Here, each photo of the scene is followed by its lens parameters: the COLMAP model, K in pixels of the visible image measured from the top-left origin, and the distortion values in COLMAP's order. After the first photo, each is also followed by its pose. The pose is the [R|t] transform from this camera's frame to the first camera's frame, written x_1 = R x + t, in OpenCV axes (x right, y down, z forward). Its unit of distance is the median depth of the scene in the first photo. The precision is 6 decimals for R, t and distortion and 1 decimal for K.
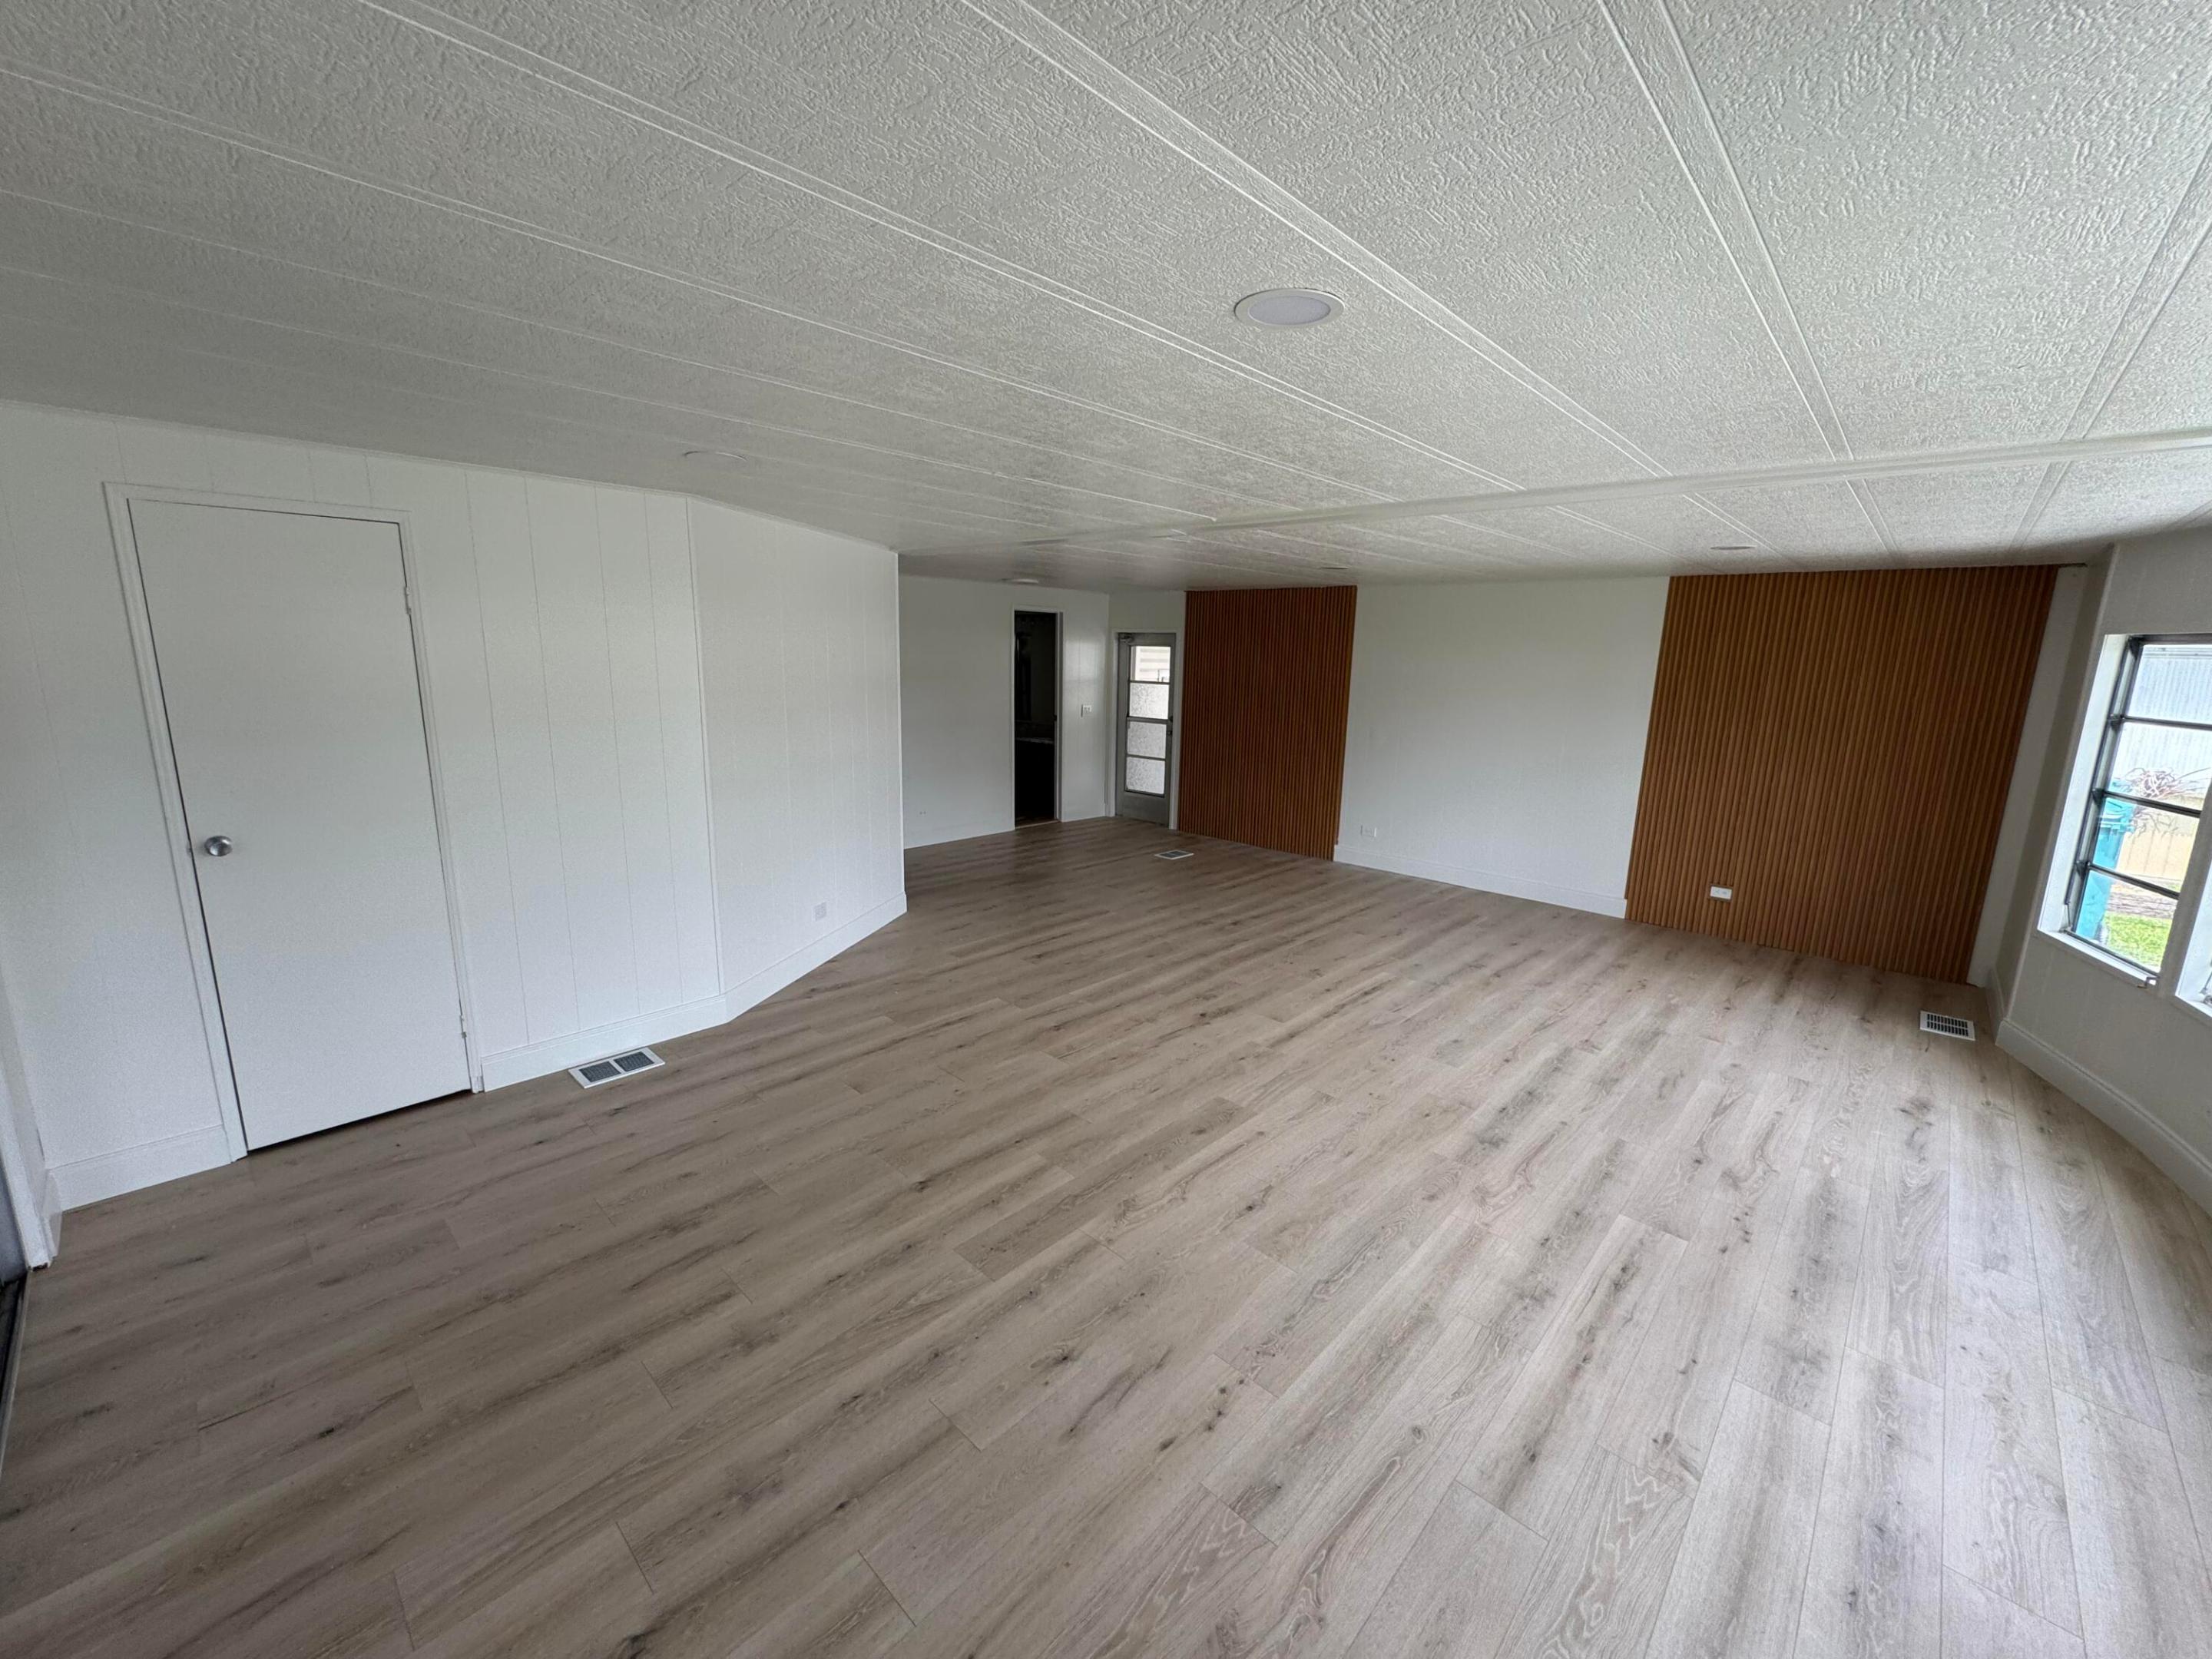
lens RADIAL K [[884.0, 0, 1105.2], [0, 884.0, 841.4], [0, 0, 1]] dist [-0.005078, 0.000460]
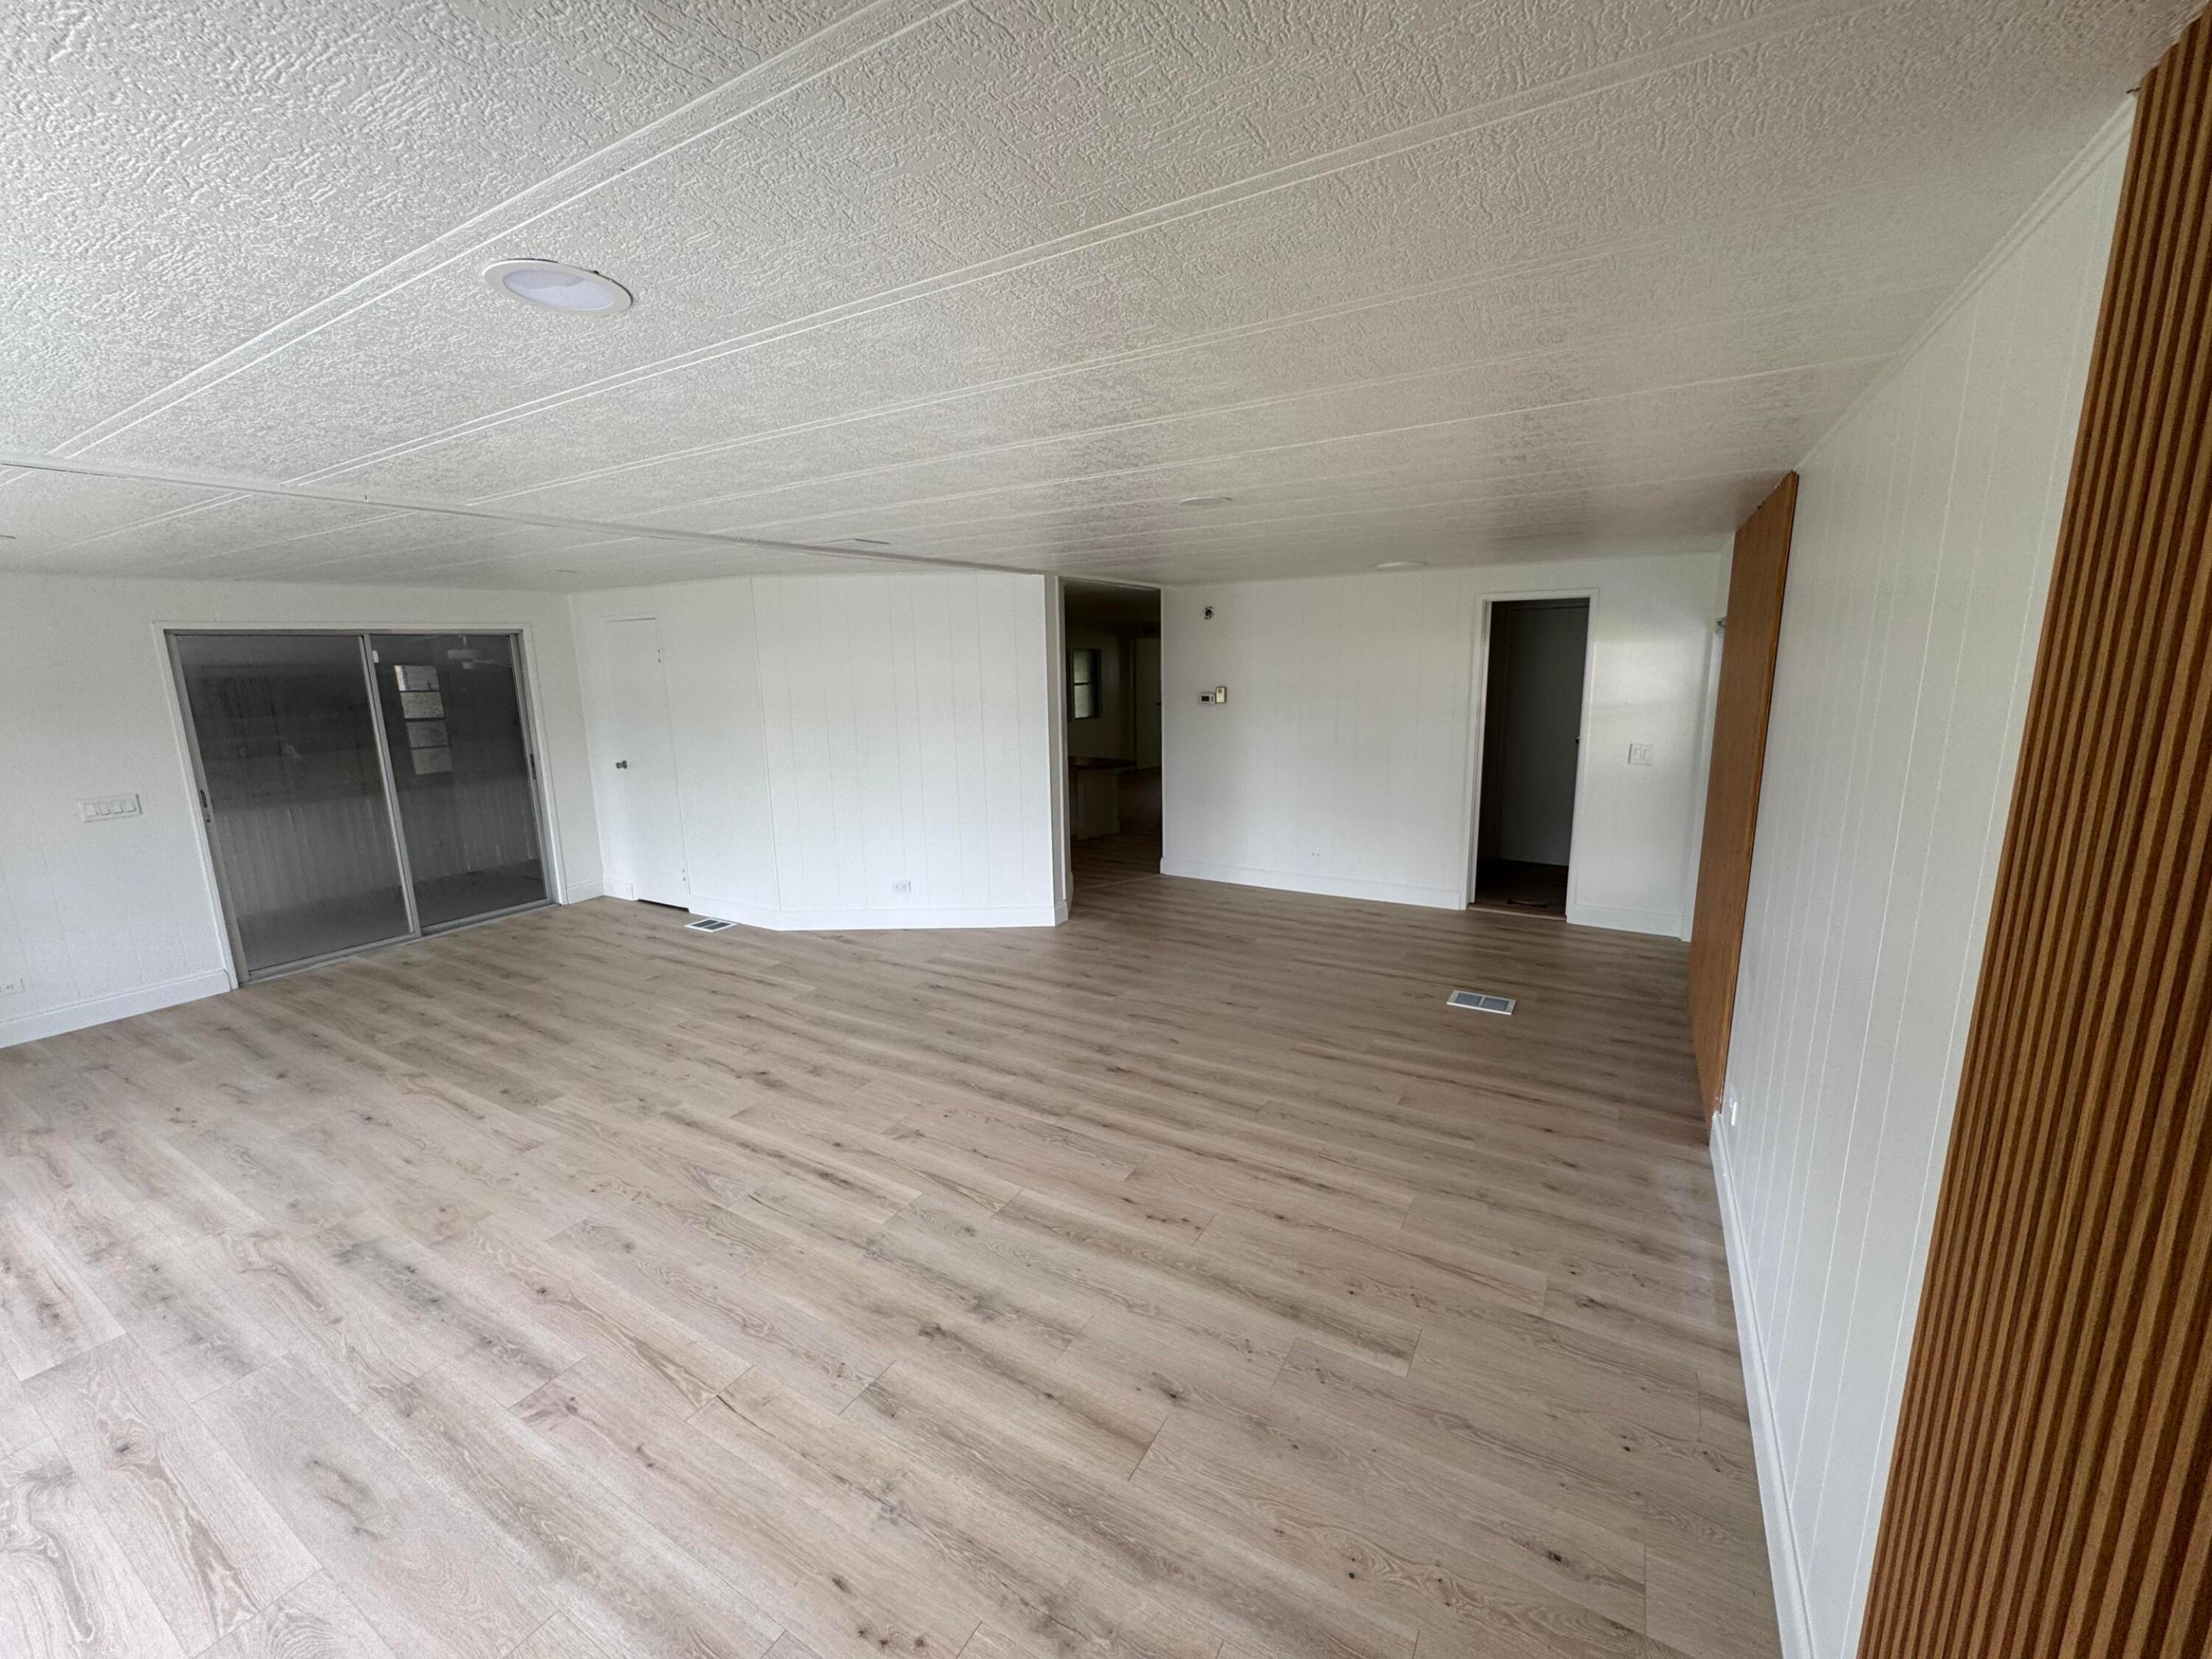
lens RADIAL K [[884.0, 0, 1108.2], [0, 884.0, 835.3], [0, 0, 1]] dist [-0.005078, 0.000460]
pose [[0.225325, 0.163996, -0.960382, 1.083384], [-0.181376, 0.975560, 0.124034, -0.231067], [0.957252, 0.146243, 0.249563, 1.147233]]
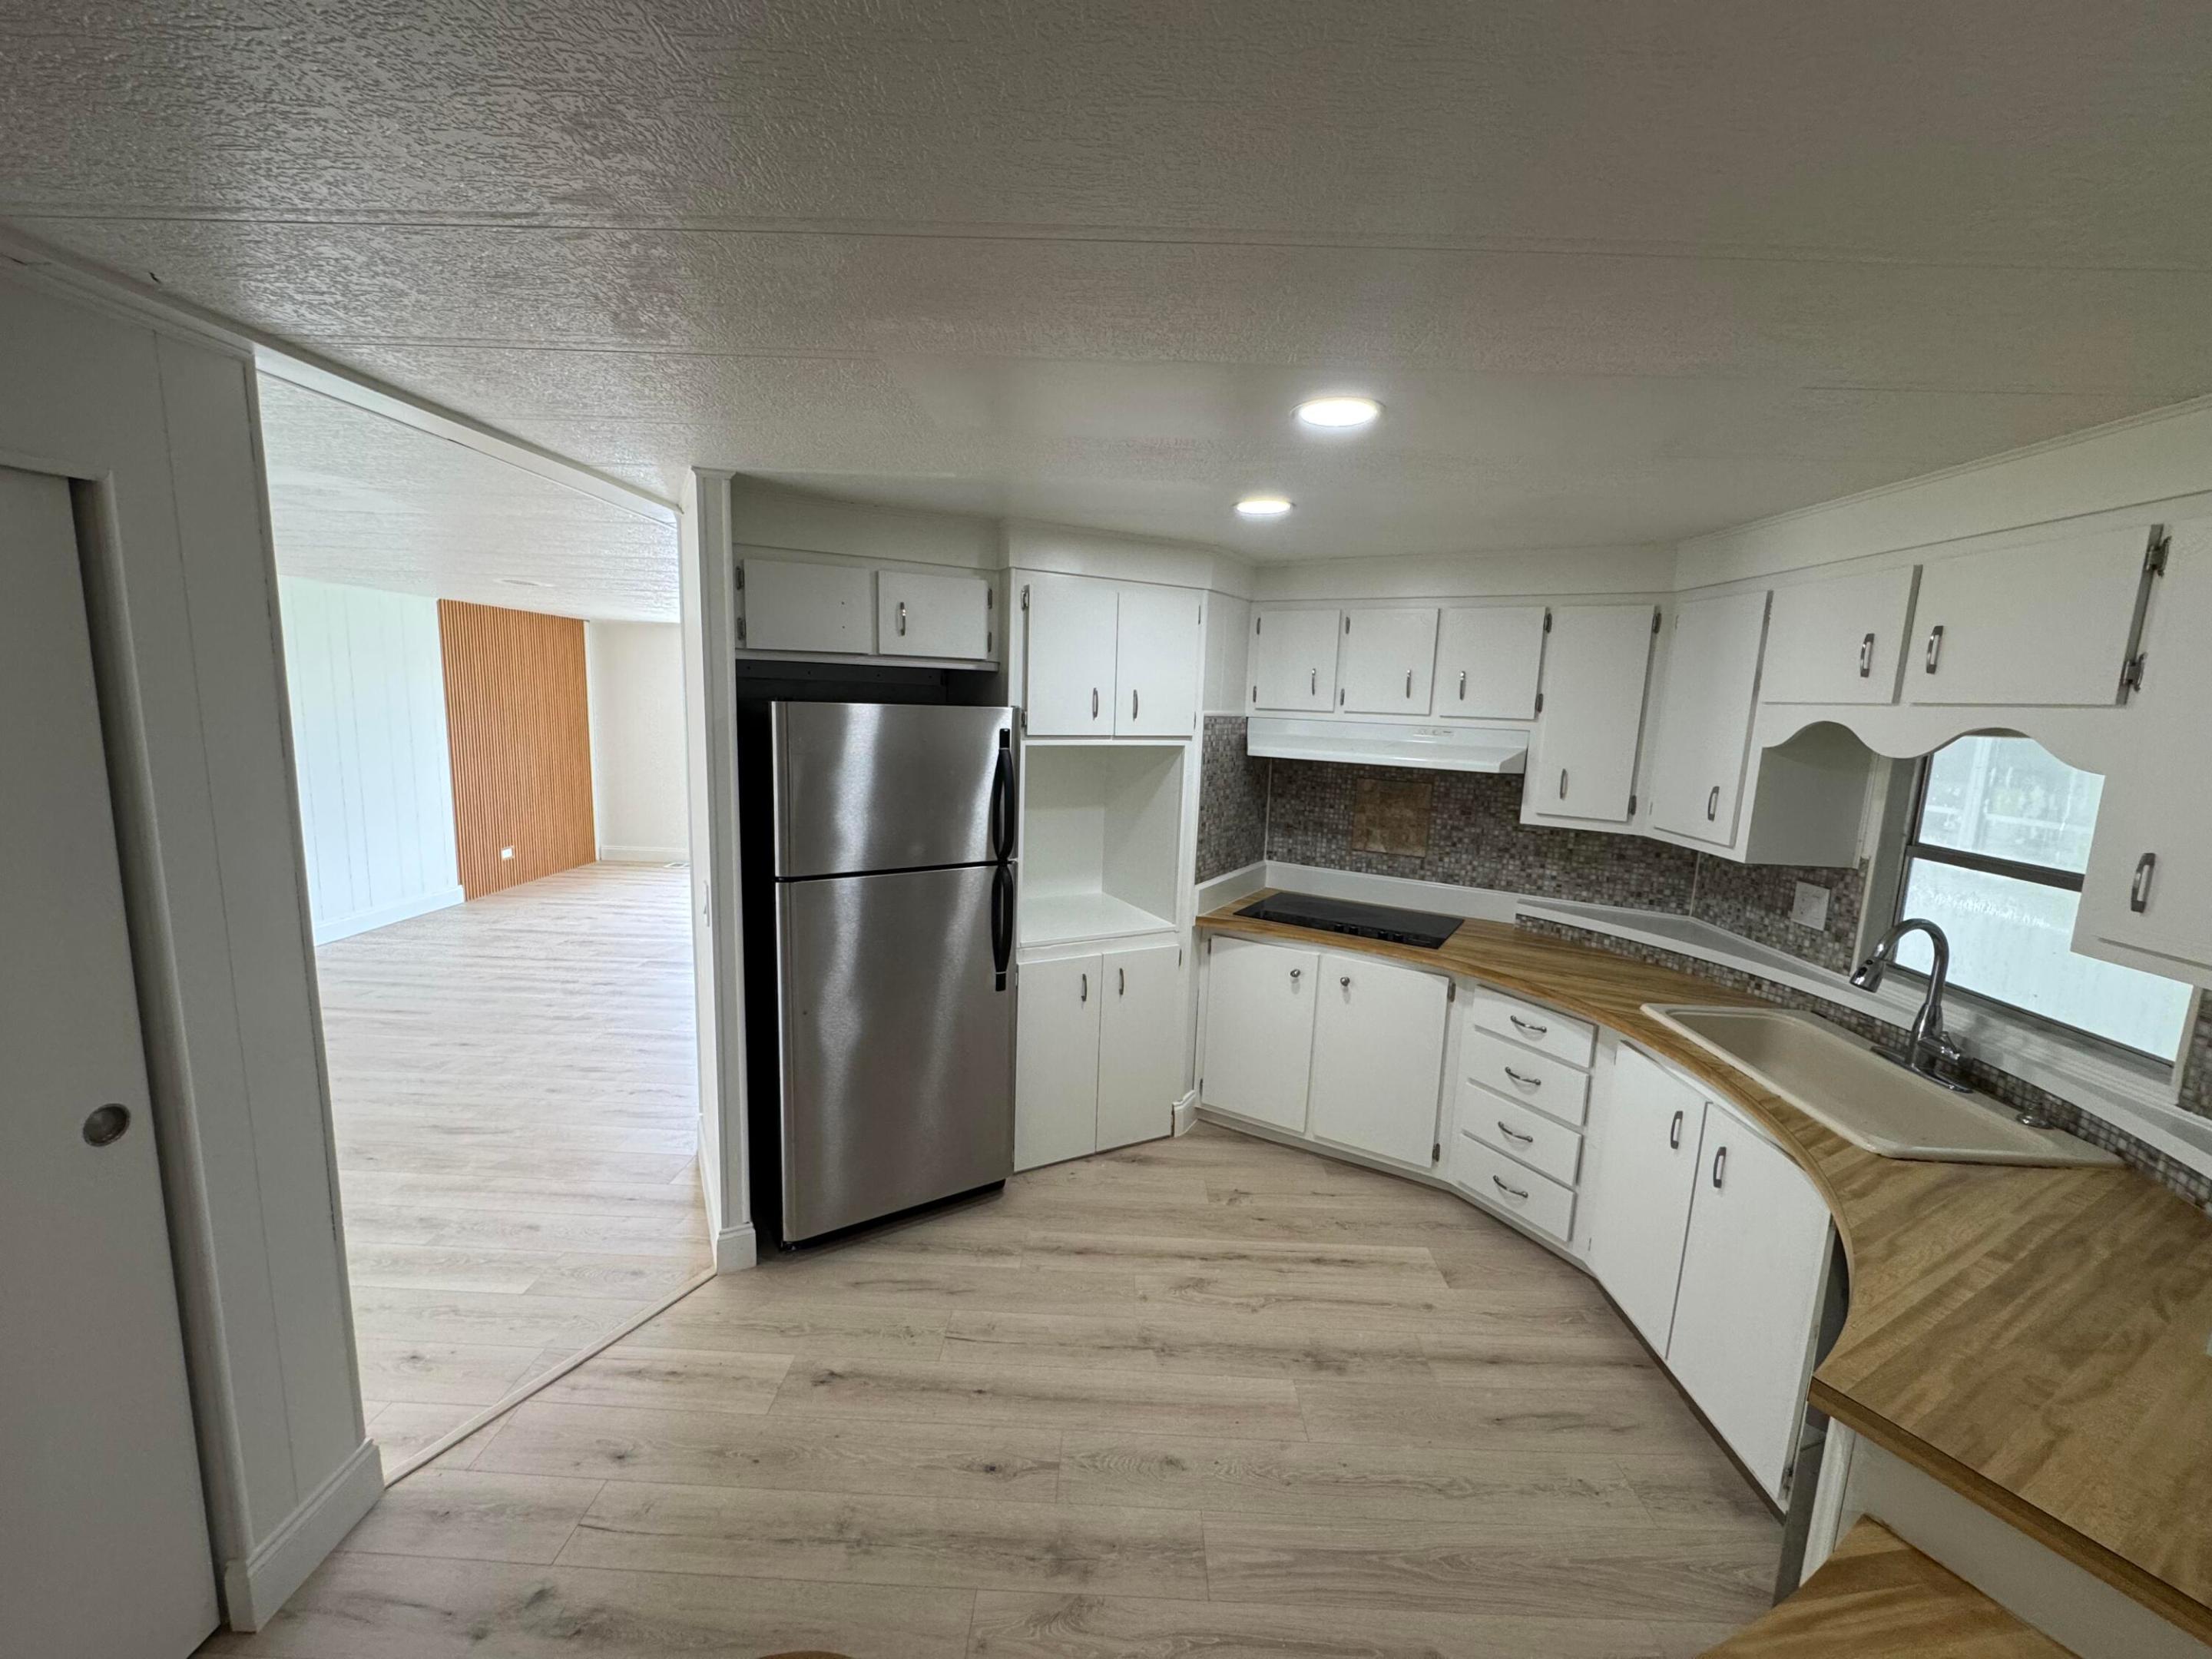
lens RADIAL K [[884.0, 0, 1114.2], [0, 884.0, 832.1], [0, 0, 1]] dist [-0.005078, 0.000460]
pose [[-0.667755, -0.160486, 0.726875, -1.170260], [0.102905, 0.947205, 0.303667, -0.385925], [-0.737234, 0.277574, -0.615986, 1.615655]]
